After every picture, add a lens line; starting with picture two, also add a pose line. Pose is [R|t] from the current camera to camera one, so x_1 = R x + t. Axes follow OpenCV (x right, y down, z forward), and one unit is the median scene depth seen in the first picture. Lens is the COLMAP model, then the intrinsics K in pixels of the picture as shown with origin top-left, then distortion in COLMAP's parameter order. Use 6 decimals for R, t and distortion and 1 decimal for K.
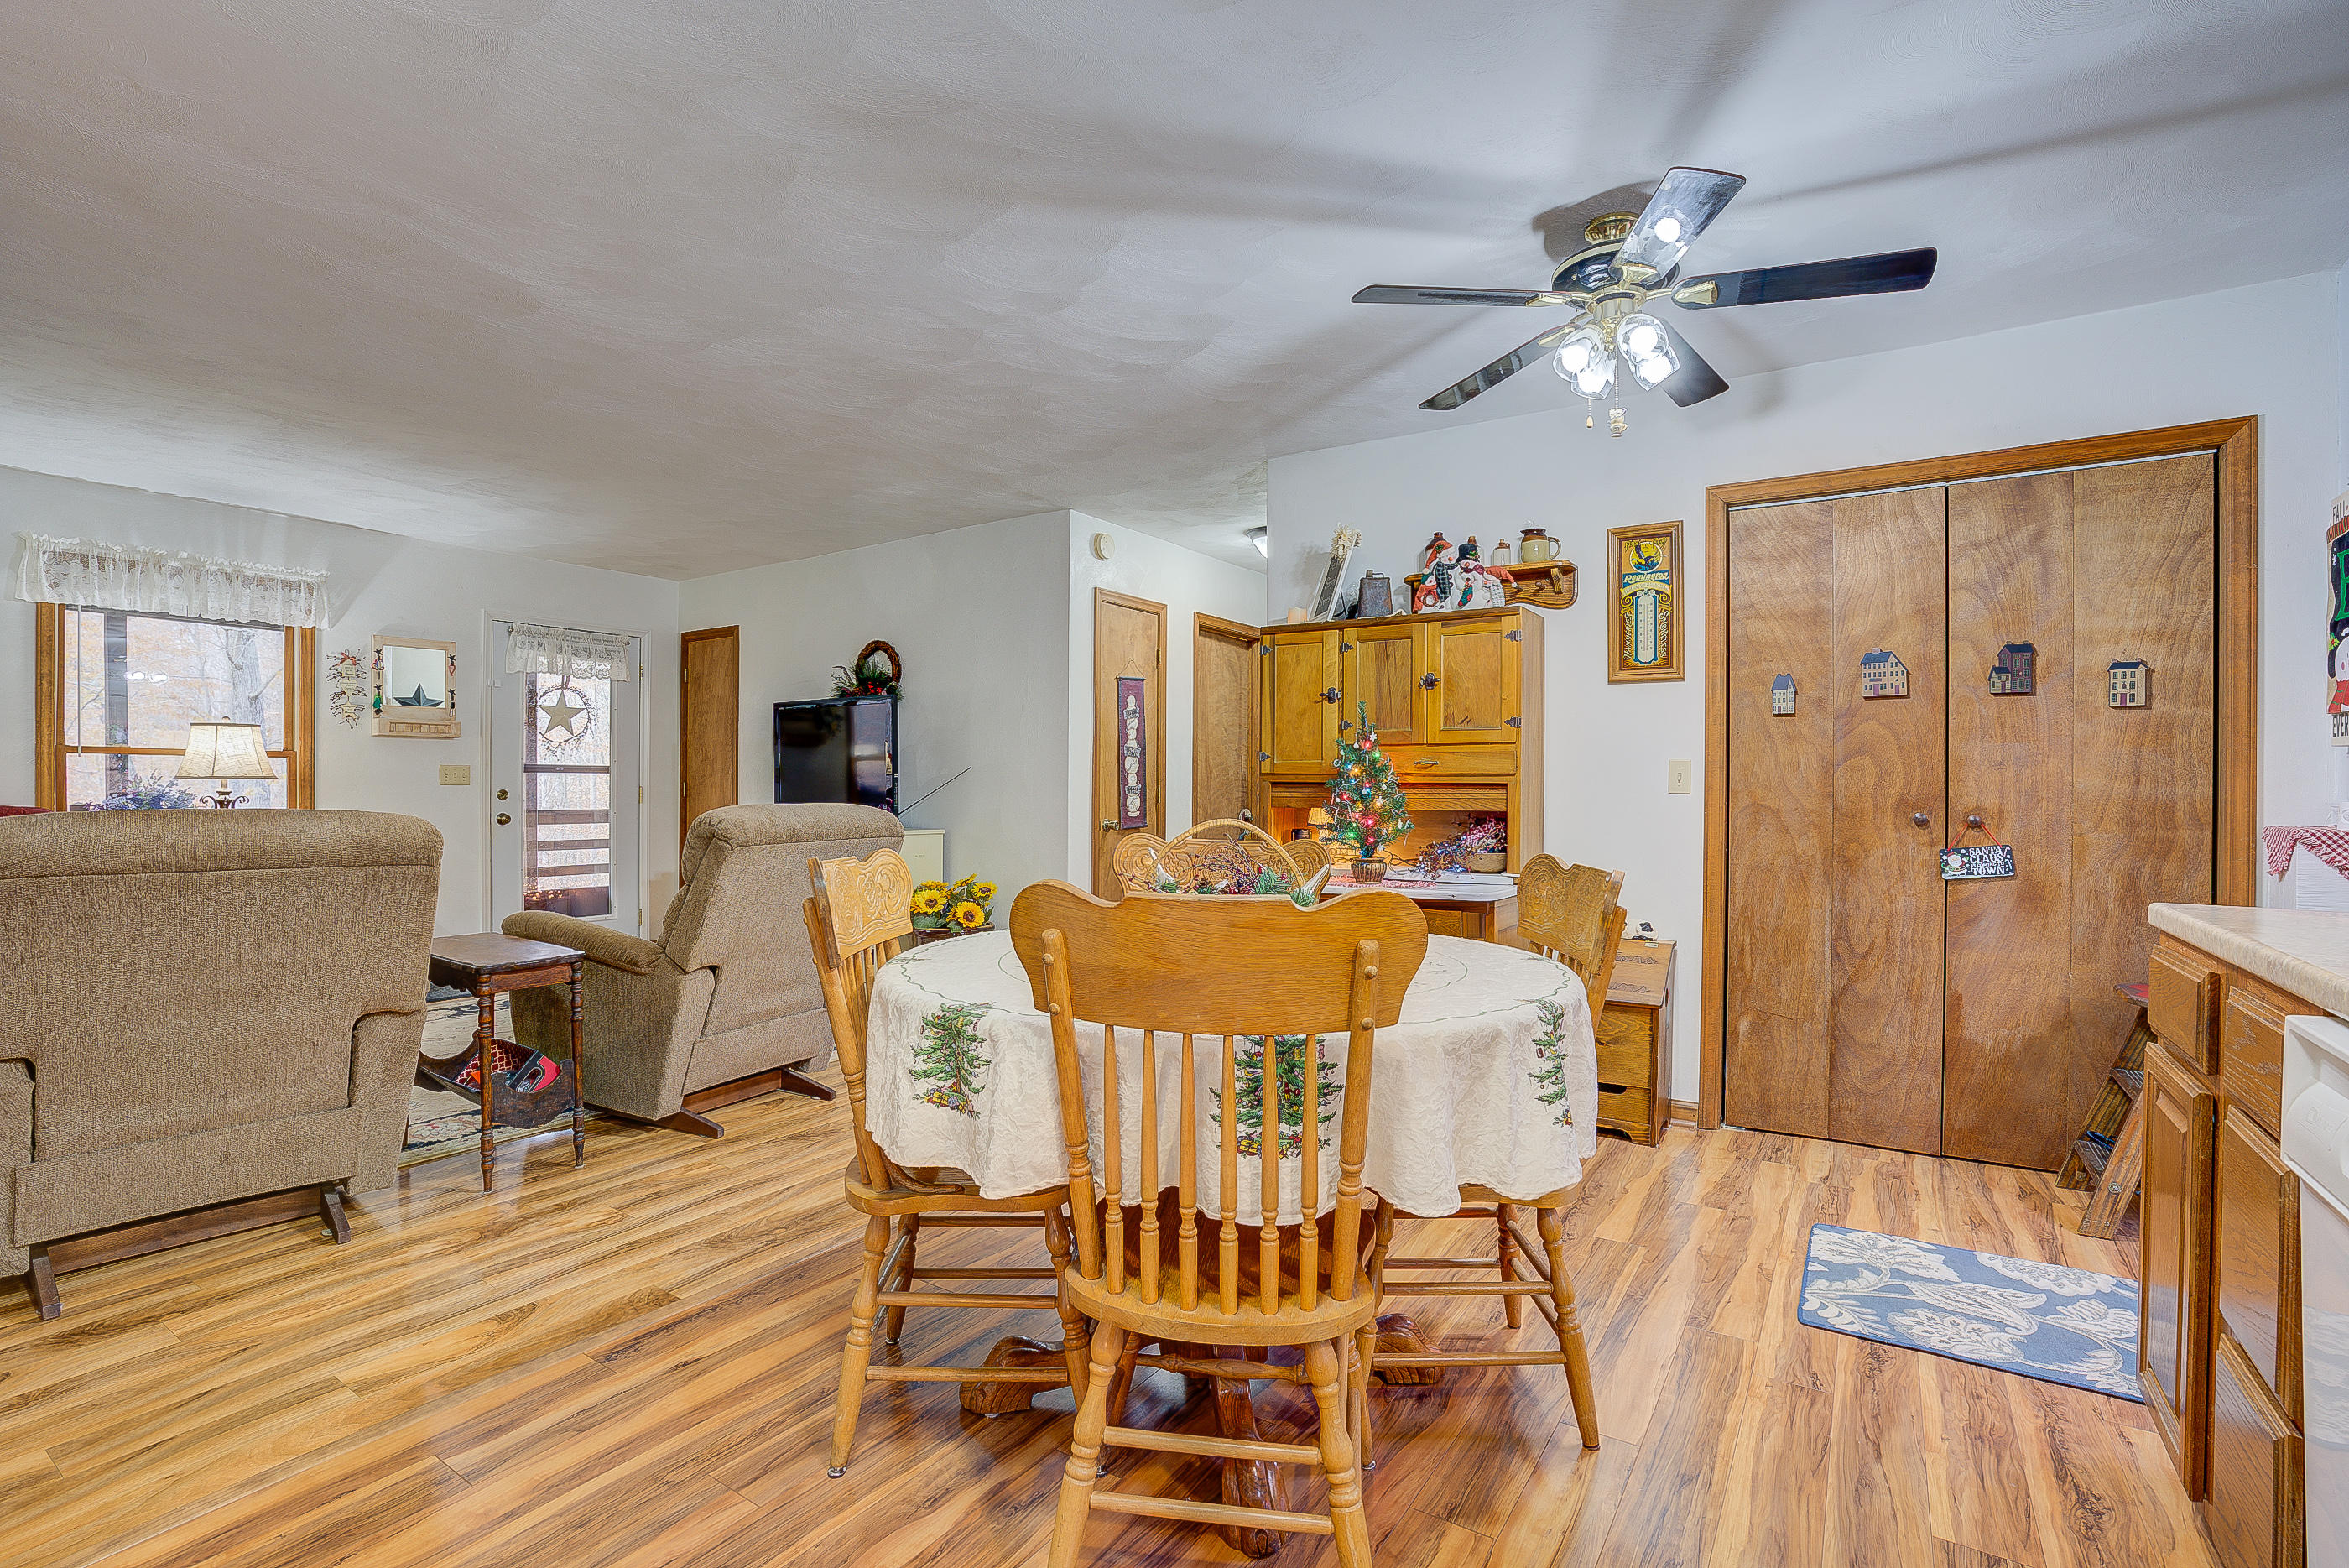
lens RADIAL K [[1081.8, 0, 1179.3], [0, 1081.8, 789.2], [0, 0, 1]] dist [-0.066507, 0.023455]
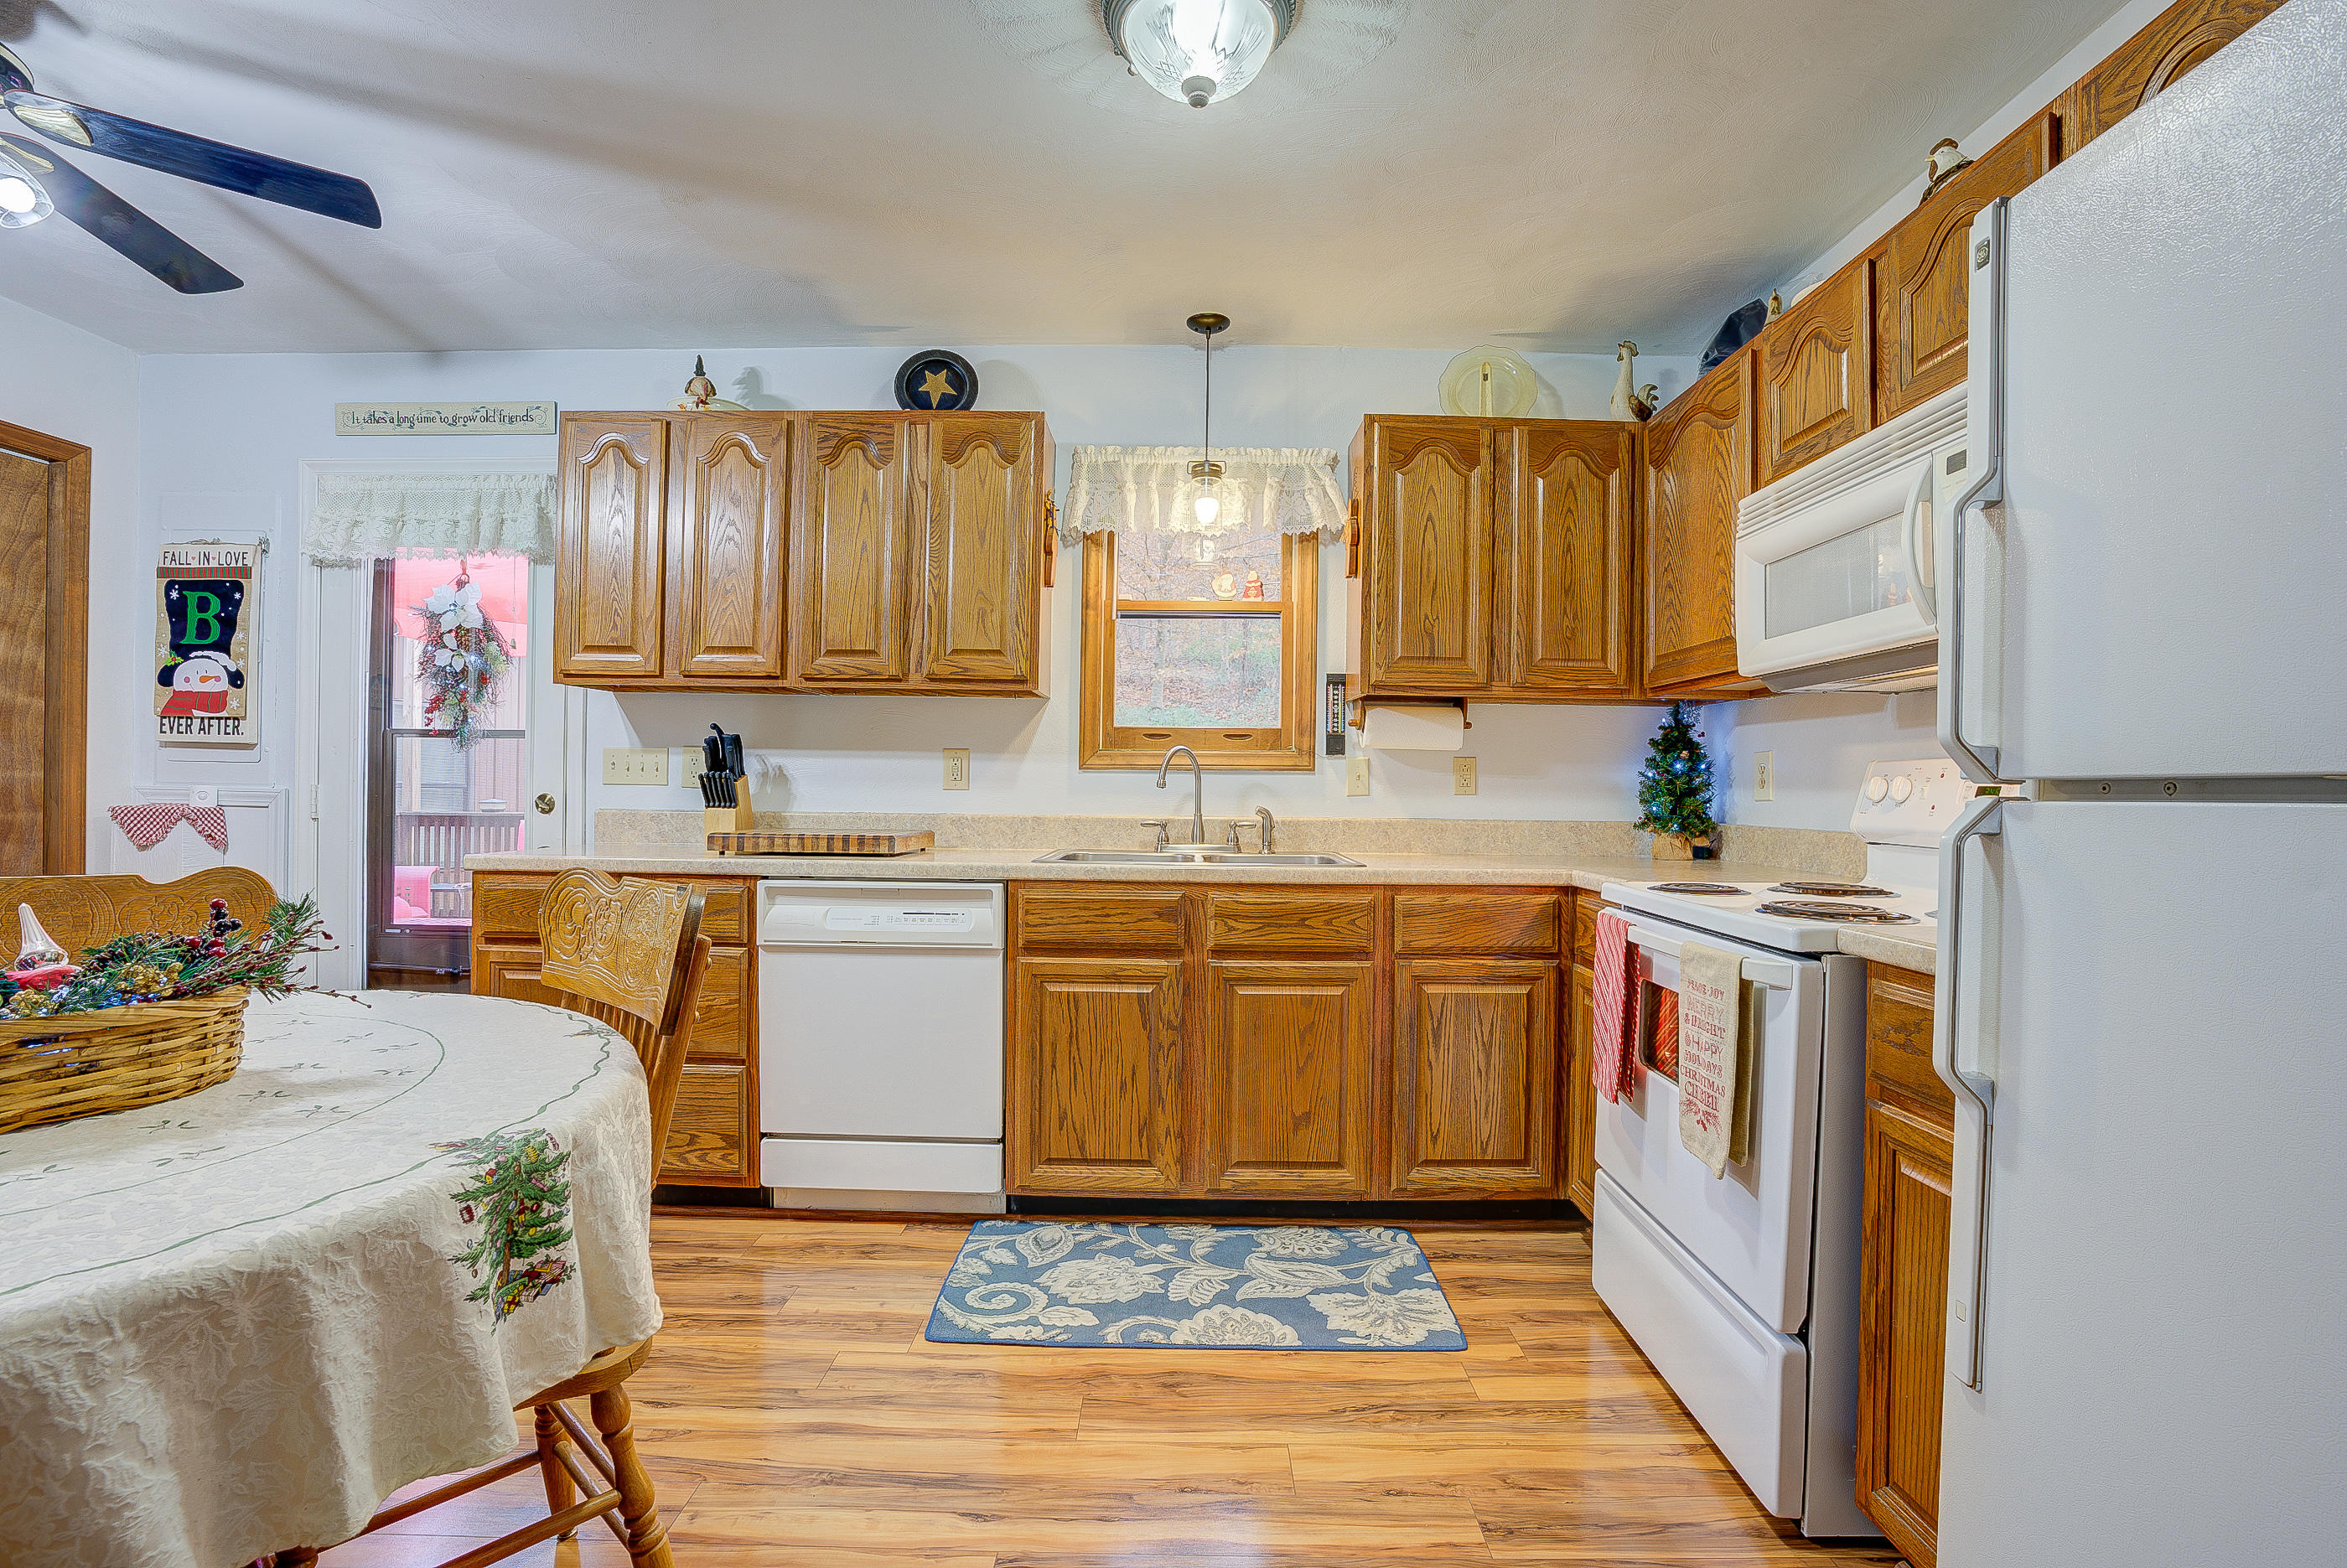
lens RADIAL K [[1080.8, 0, 1180.2], [0, 1080.8, 791.4], [0, 0, 1]] dist [-0.066507, 0.023455]
pose [[-0.542293, -0.013469, 0.840081, -0.428367], [-0.014173, 0.999876, 0.006882, -0.004432], [-0.840070, -0.008174, -0.542417, 0.447355]]
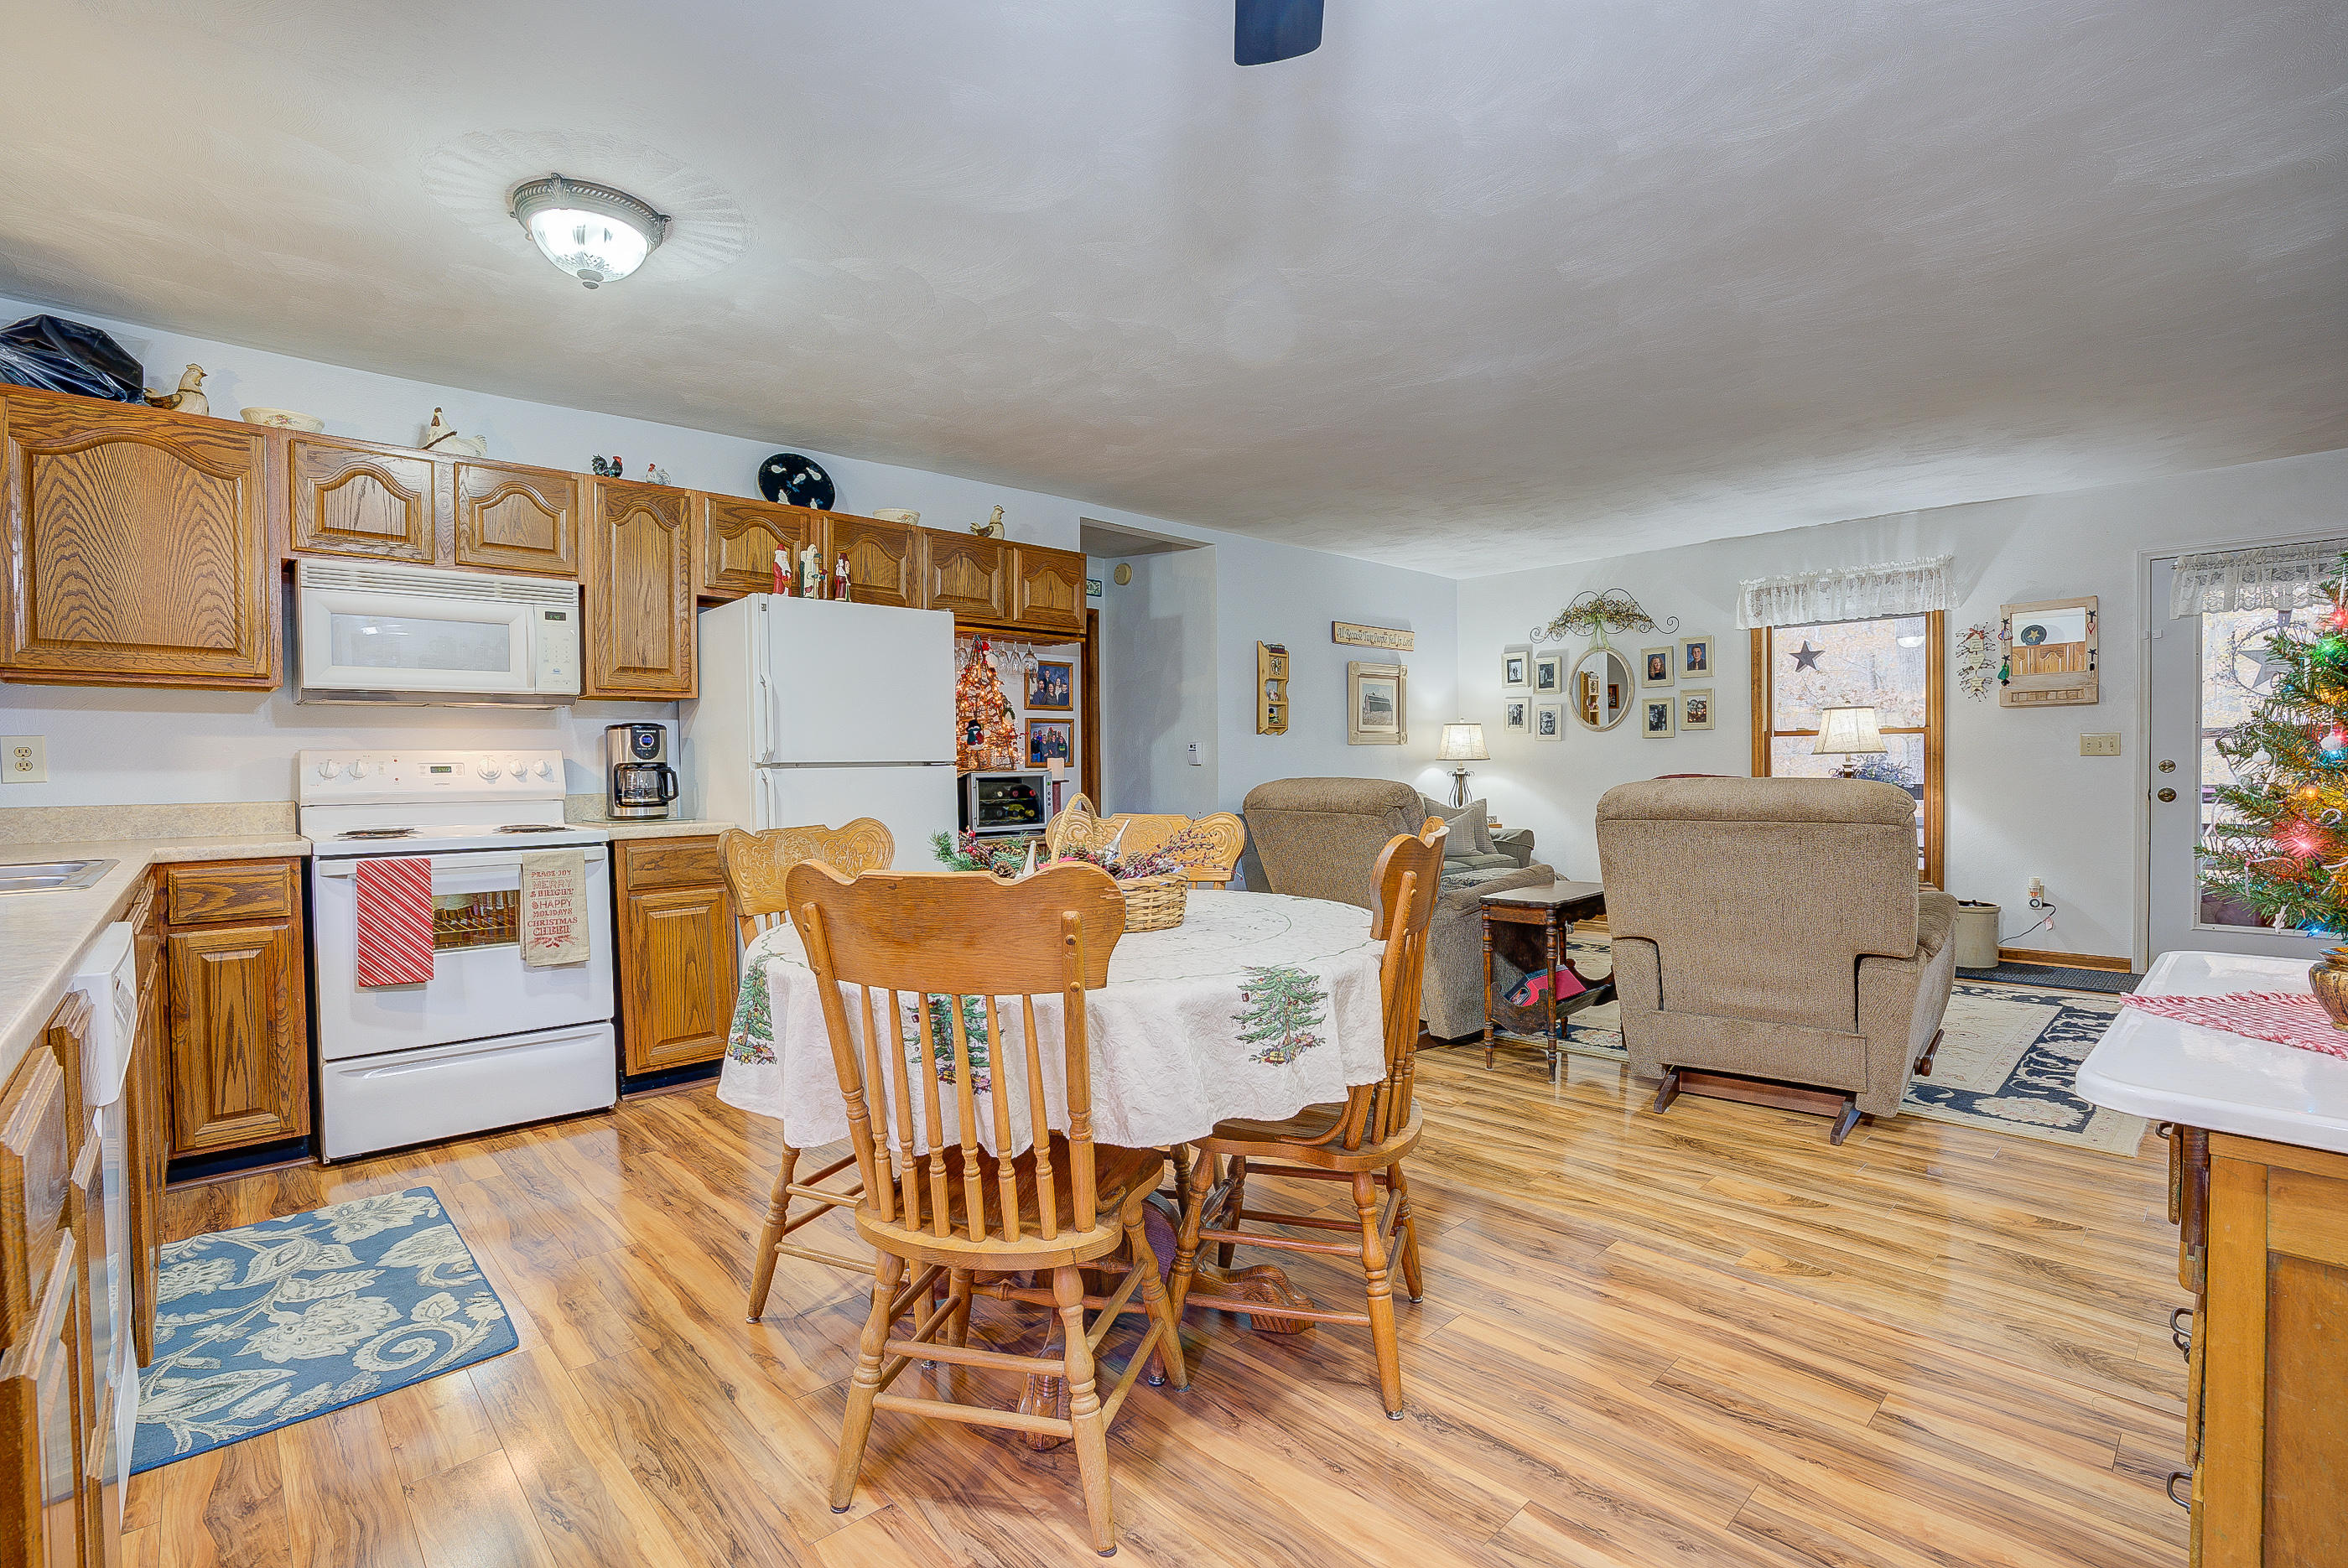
lens RADIAL K [[1081.3, 0, 1181.4], [0, 1081.3, 789.9], [0, 0, 1]] dist [-0.066507, 0.023455]
pose [[-0.232768, 0.018988, -0.972347, 0.561993], [0.010697, 0.999799, 0.016963, 0.003253], [0.972473, -0.006453, -0.232924, 0.712397]]
